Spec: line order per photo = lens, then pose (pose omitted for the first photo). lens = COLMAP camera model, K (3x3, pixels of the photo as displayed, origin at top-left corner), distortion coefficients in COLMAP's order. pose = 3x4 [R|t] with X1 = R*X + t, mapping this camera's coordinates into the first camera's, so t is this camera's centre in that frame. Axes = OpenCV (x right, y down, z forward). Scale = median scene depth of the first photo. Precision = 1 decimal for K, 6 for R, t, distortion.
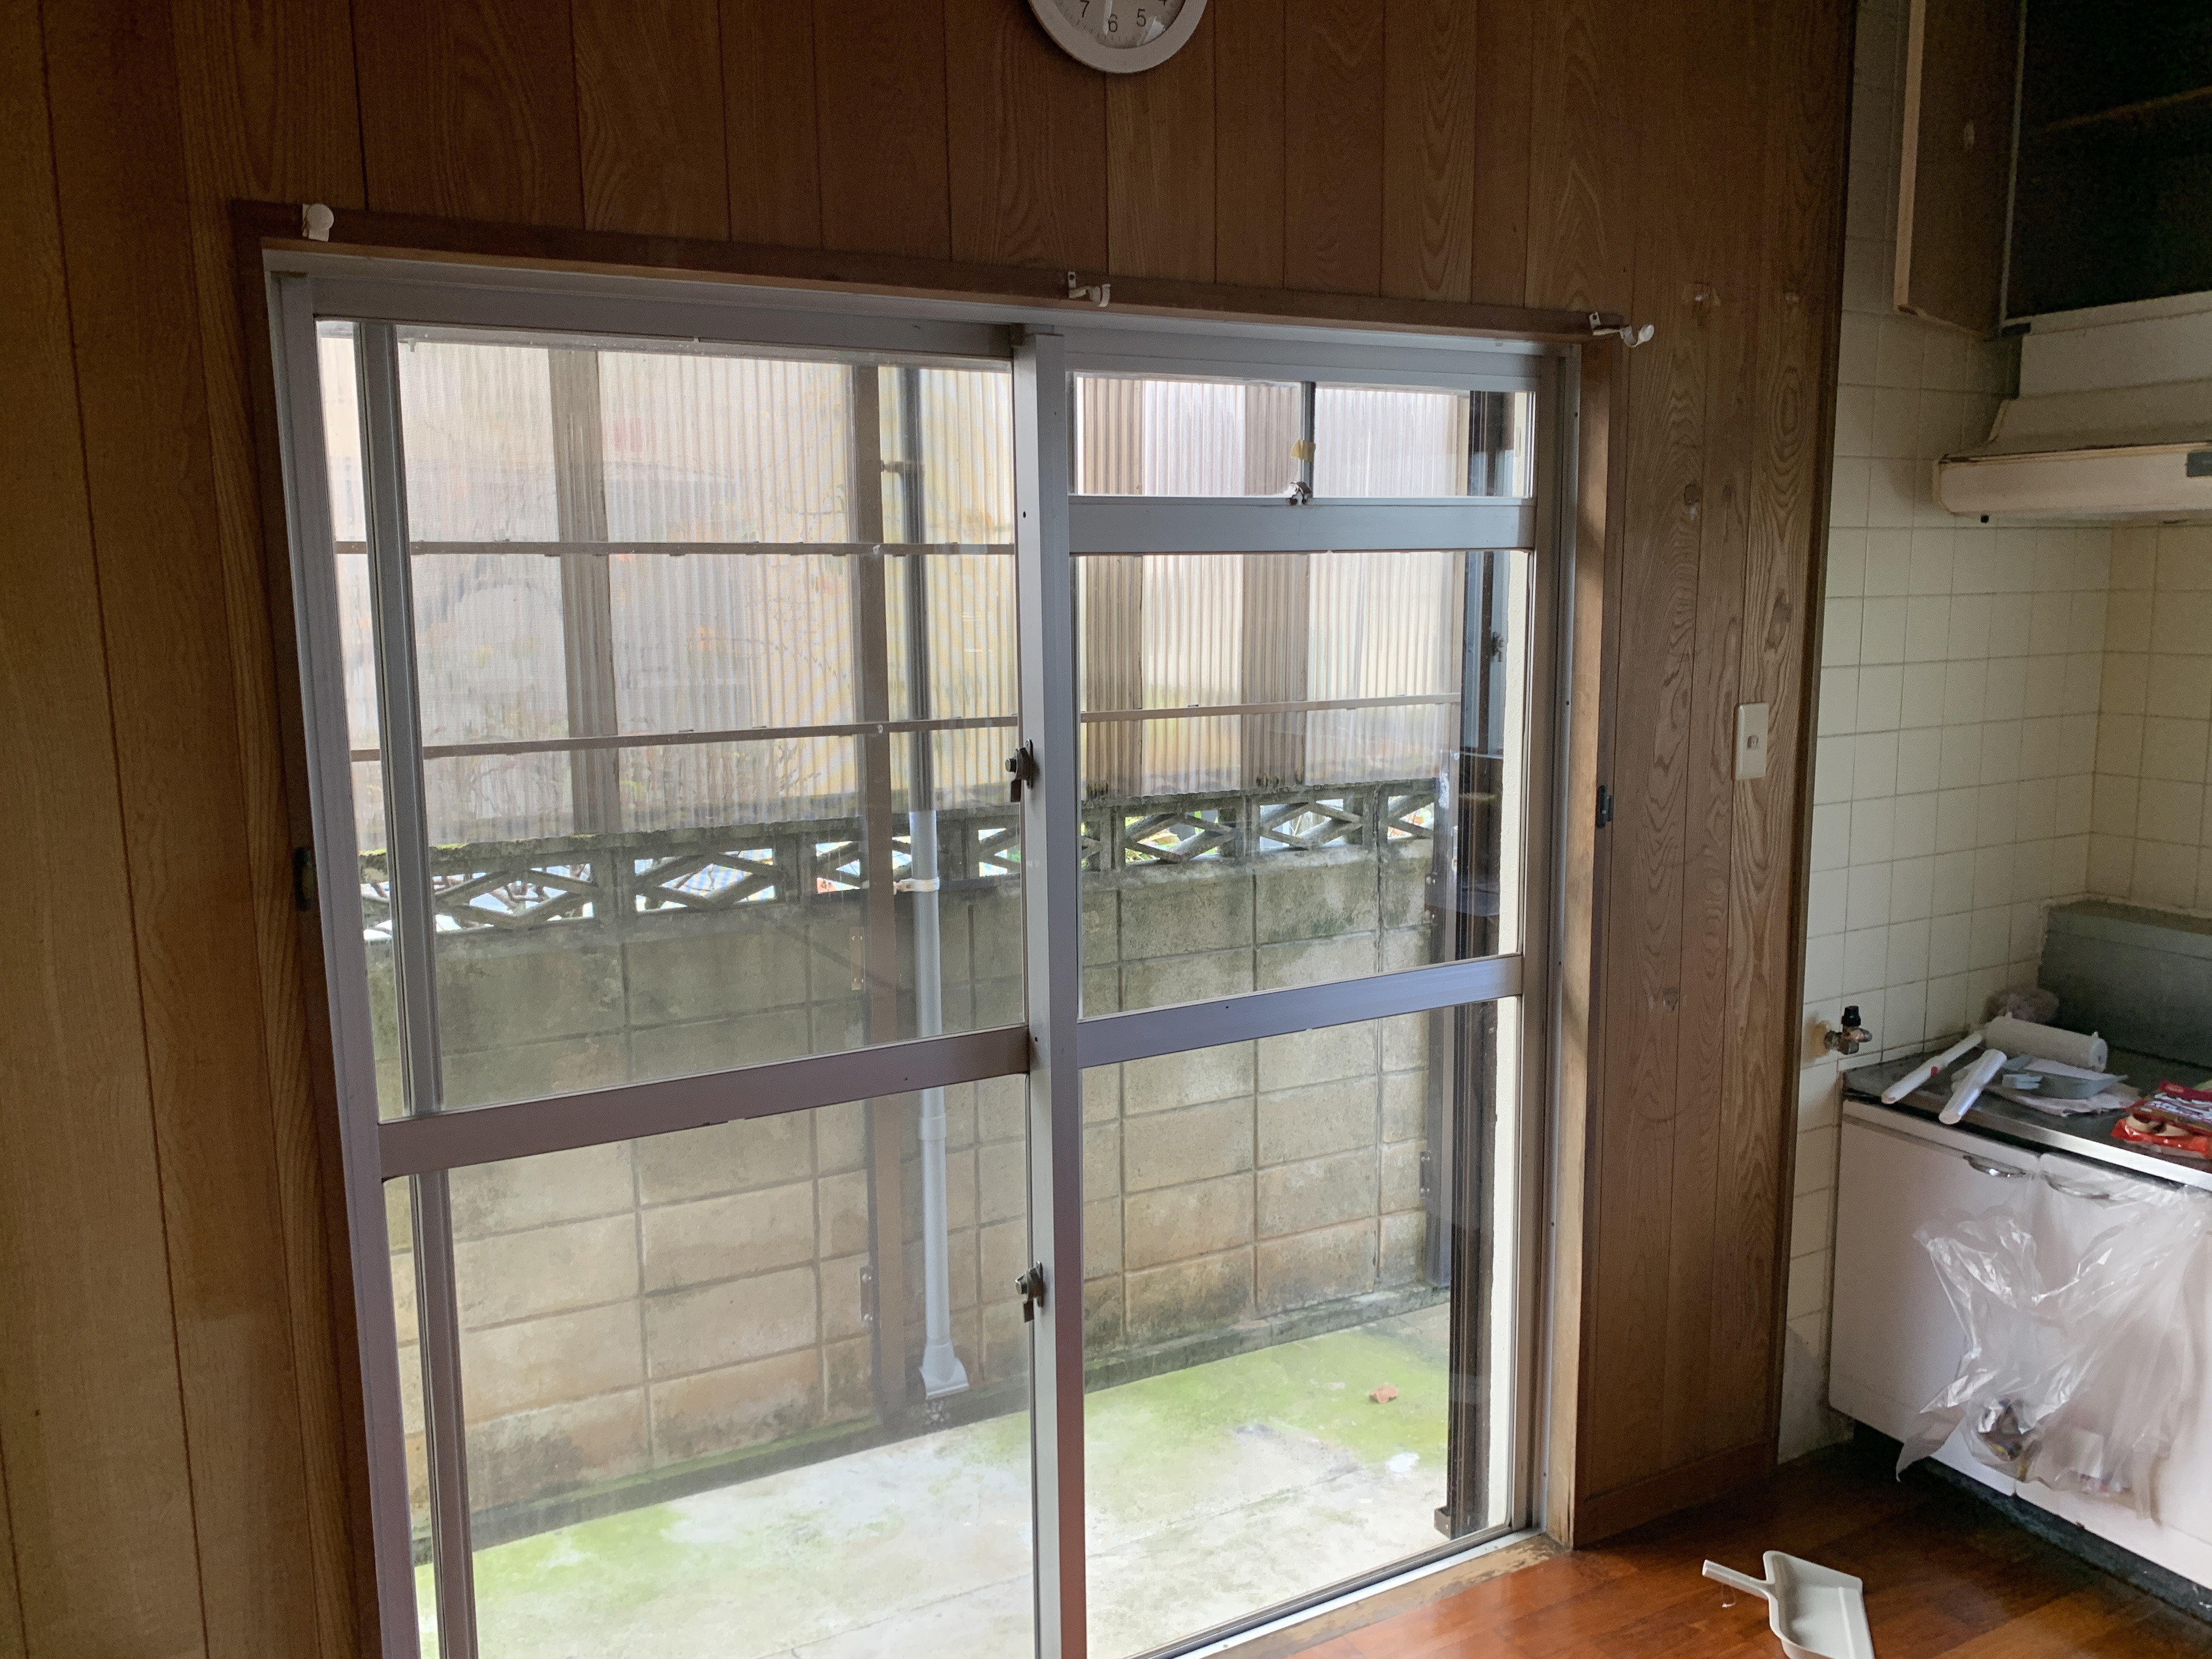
lens RADIAL K [[1682.7, 0, 1099.7], [0, 1682.7, 860.5], [0, 0, 1]] dist [0.021022, -0.018463]
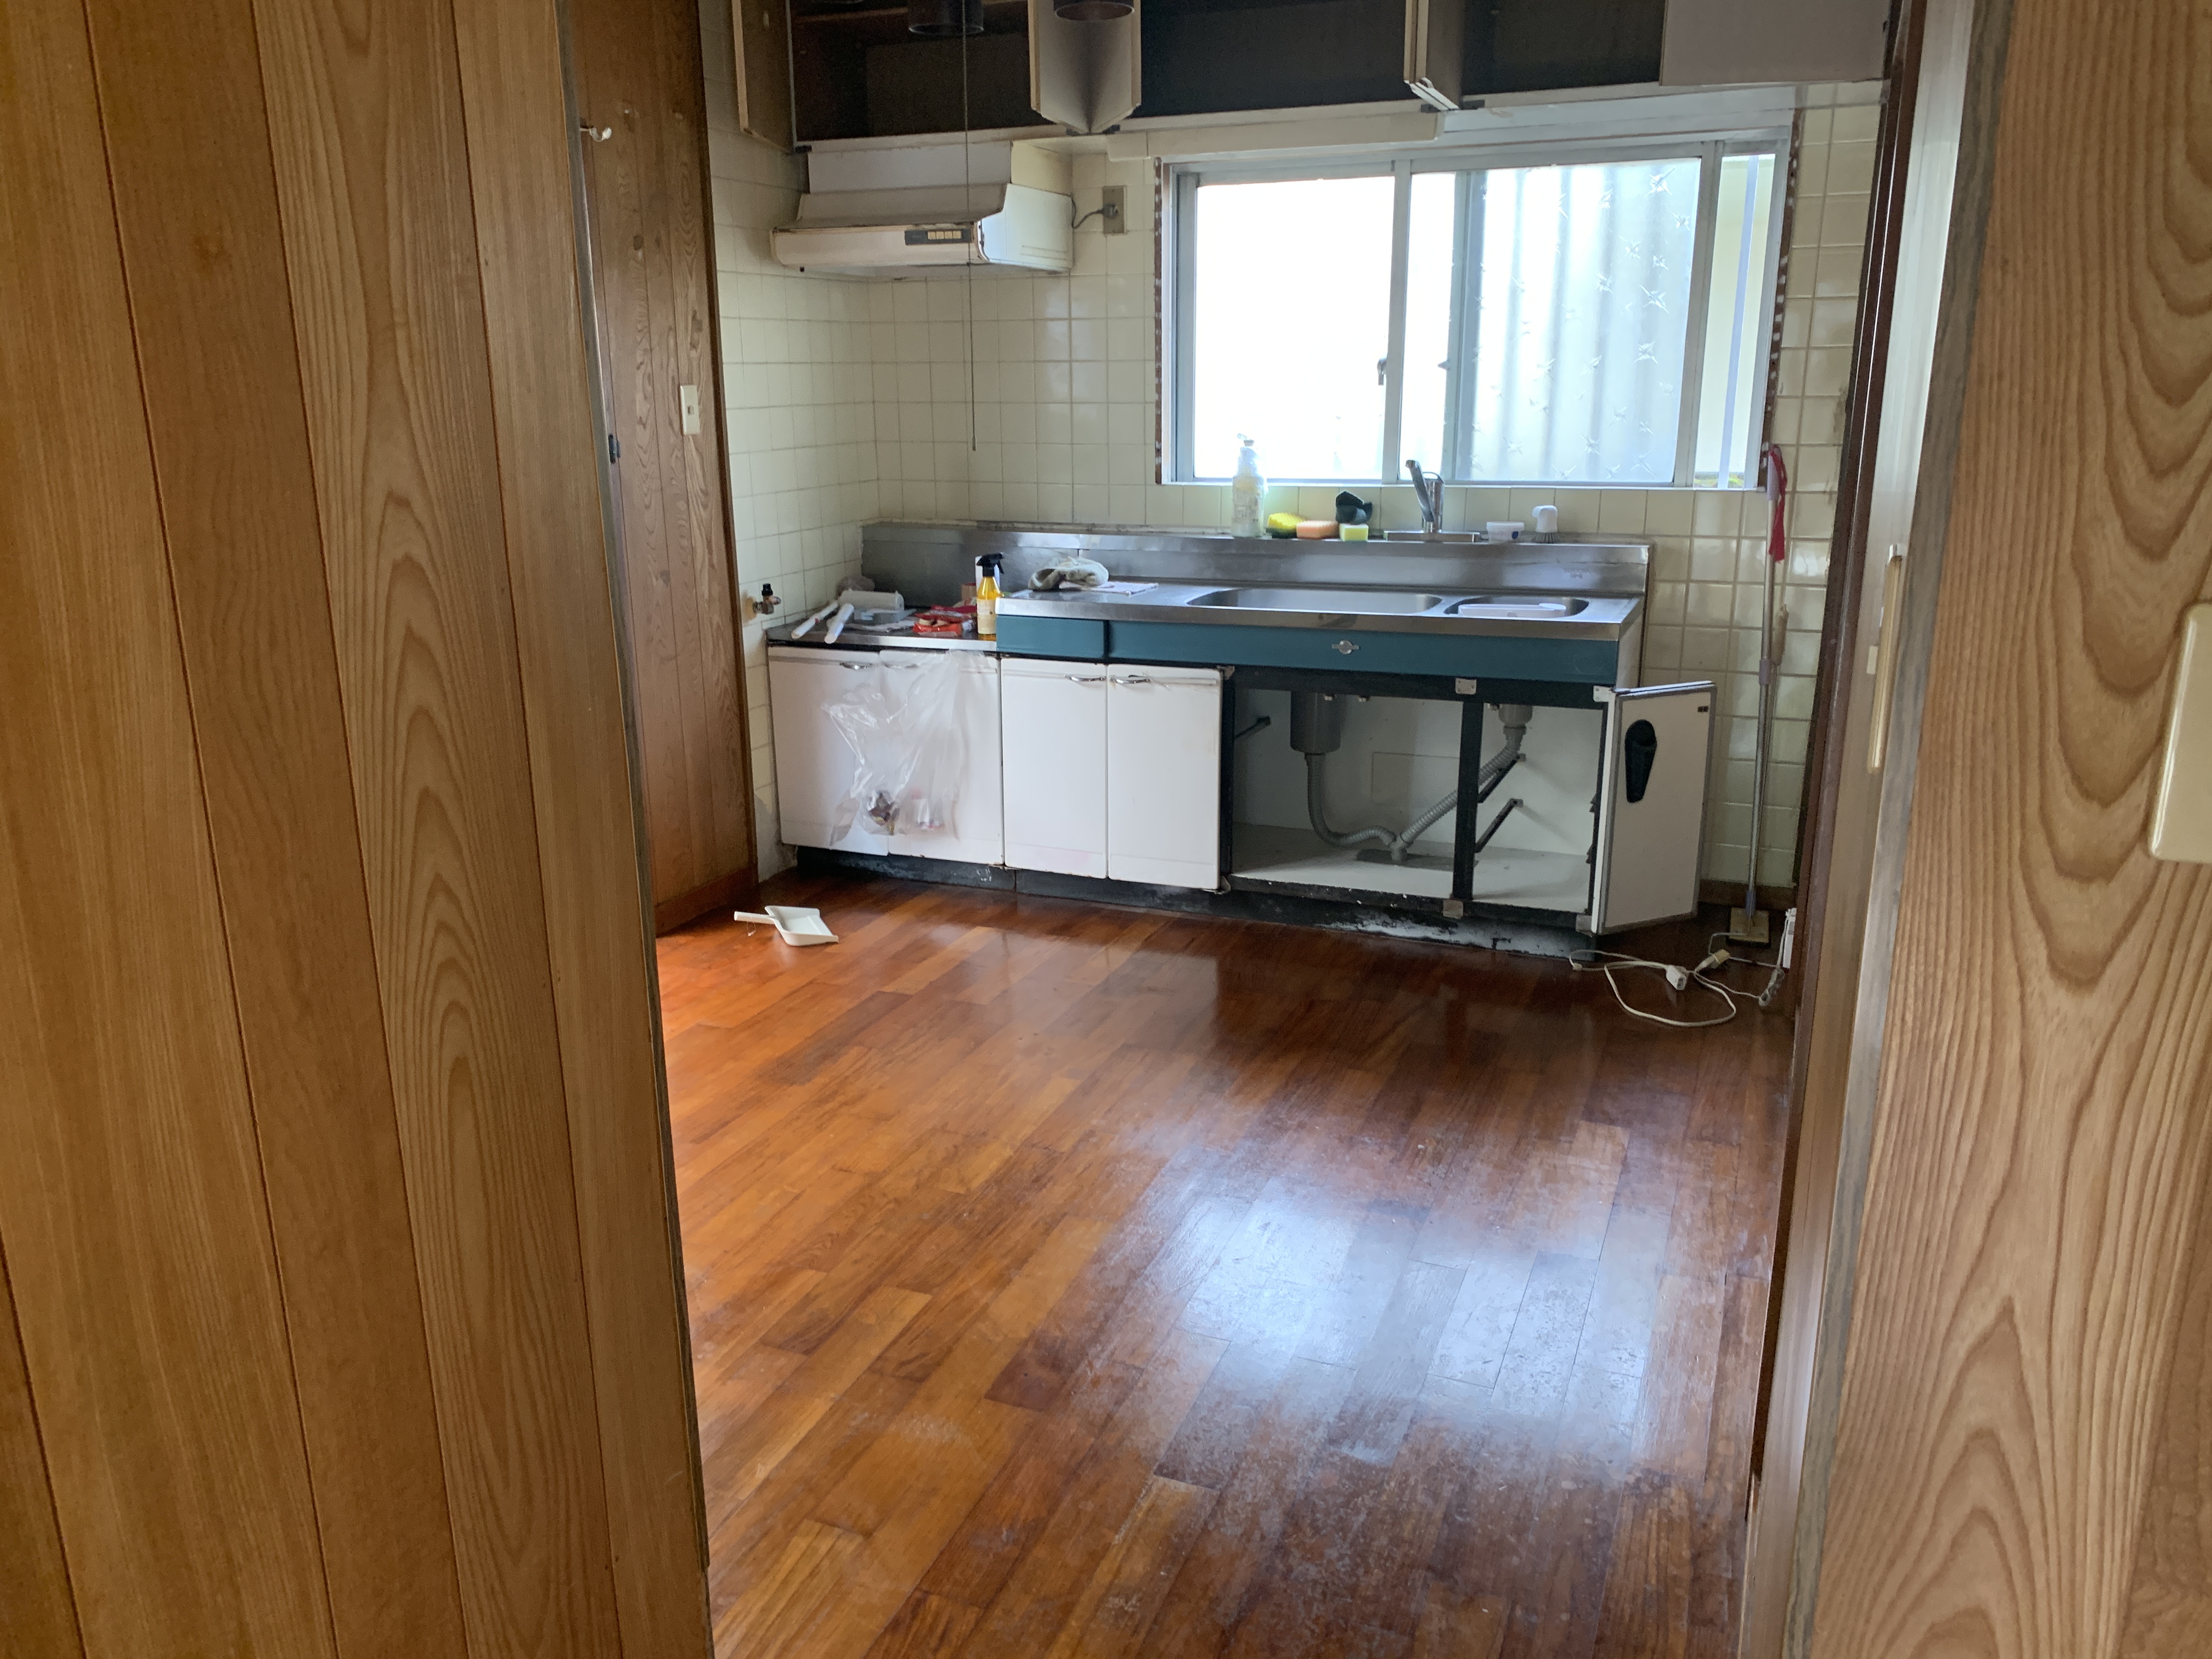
lens RADIAL K [[1682.7, 0, 1077.6], [0, 1682.7, 852.1], [0, 0, 1]] dist [0.021022, -0.018463]
pose [[0.786936, -0.167000, 0.594006, -0.330077], [0.100910, 0.984549, 0.143113, 0.146184], [-0.608728, -0.052679, 0.791628, -0.481461]]
